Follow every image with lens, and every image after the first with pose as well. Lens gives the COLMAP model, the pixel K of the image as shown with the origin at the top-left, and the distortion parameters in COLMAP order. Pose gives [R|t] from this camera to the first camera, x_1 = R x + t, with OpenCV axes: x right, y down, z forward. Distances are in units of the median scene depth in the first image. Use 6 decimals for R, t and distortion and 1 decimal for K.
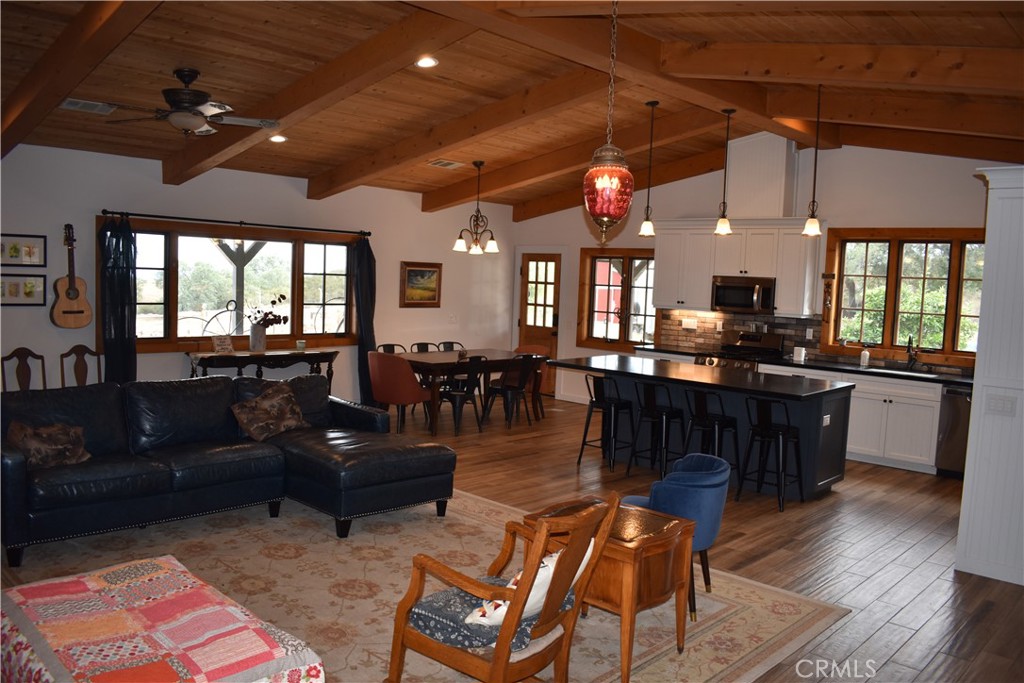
lens RADIAL K [[798.1, 0, 511.1], [0, 798.1, 341.9], [0, 0, 1]] dist [-0.096844, 0.017175]
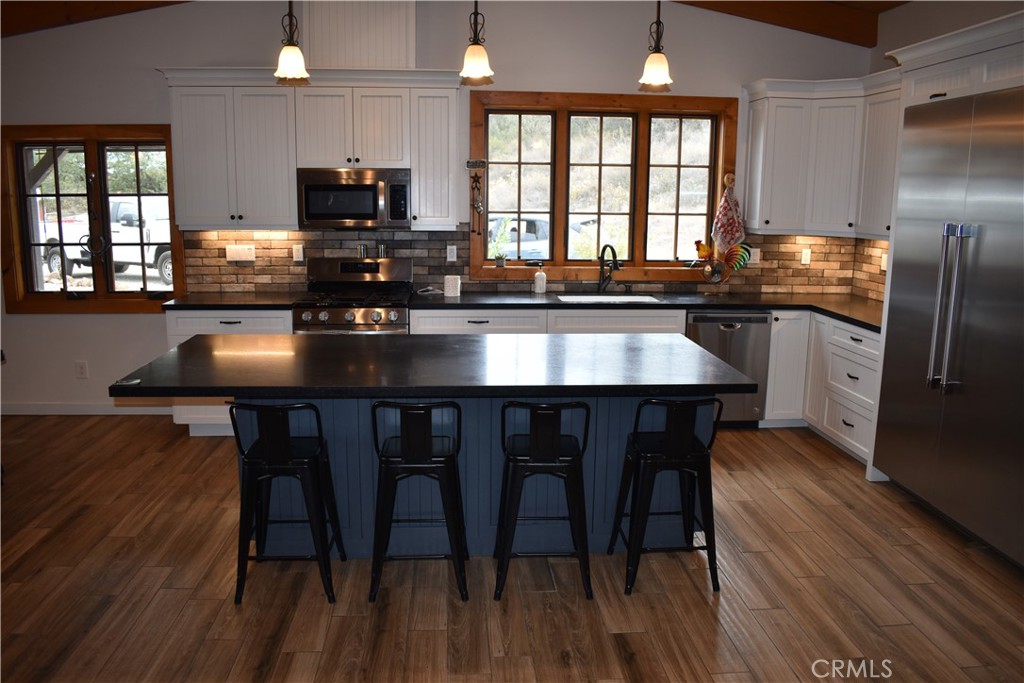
lens RADIAL K [[798.1, 0, 504.4], [0, 798.1, 347.1], [0, 0, 1]] dist [-0.096844, 0.017175]
pose [[0.670031, -0.171172, 0.722329, -0.083828], [0.076679, 0.983806, 0.162008, -0.035462], [-0.738363, -0.053163, 0.672305, 0.477366]]
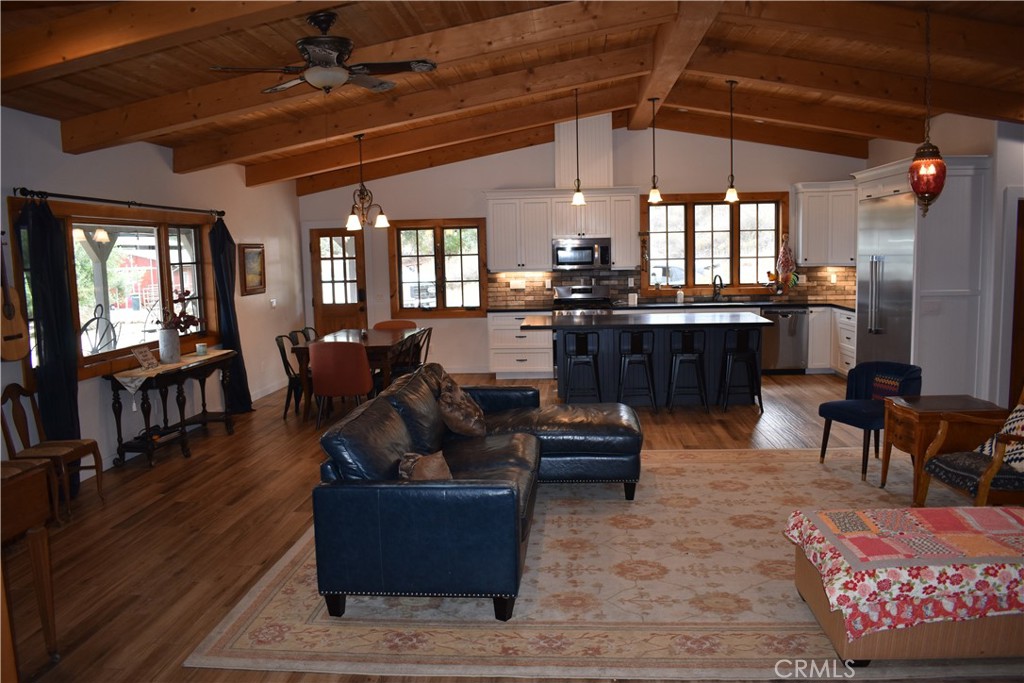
lens RADIAL K [[798.1, 0, 510.2], [0, 798.1, 344.3], [0, 0, 1]] dist [-0.096844, 0.017175]
pose [[0.769550, -0.133598, 0.624455, -0.512616], [0.107661, 0.991016, 0.079346, -0.030745], [-0.629446, 0.006169, 0.777020, 0.148616]]
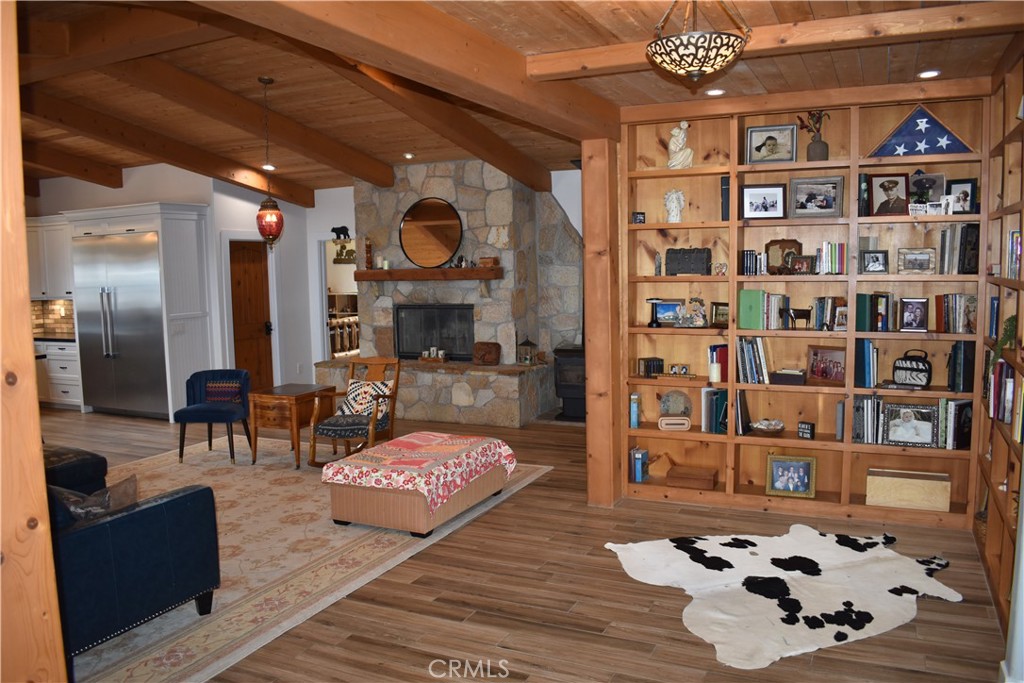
lens RADIAL K [[798.1, 0, 507.3], [0, 798.1, 343.4], [0, 0, 1]] dist [-0.096844, 0.017175]
pose [[-0.312233, -0.129475, 0.941141, -0.711108], [0.087445, 0.982546, 0.164182, -0.062586], [-0.945972, 0.133562, -0.295461, 0.397335]]
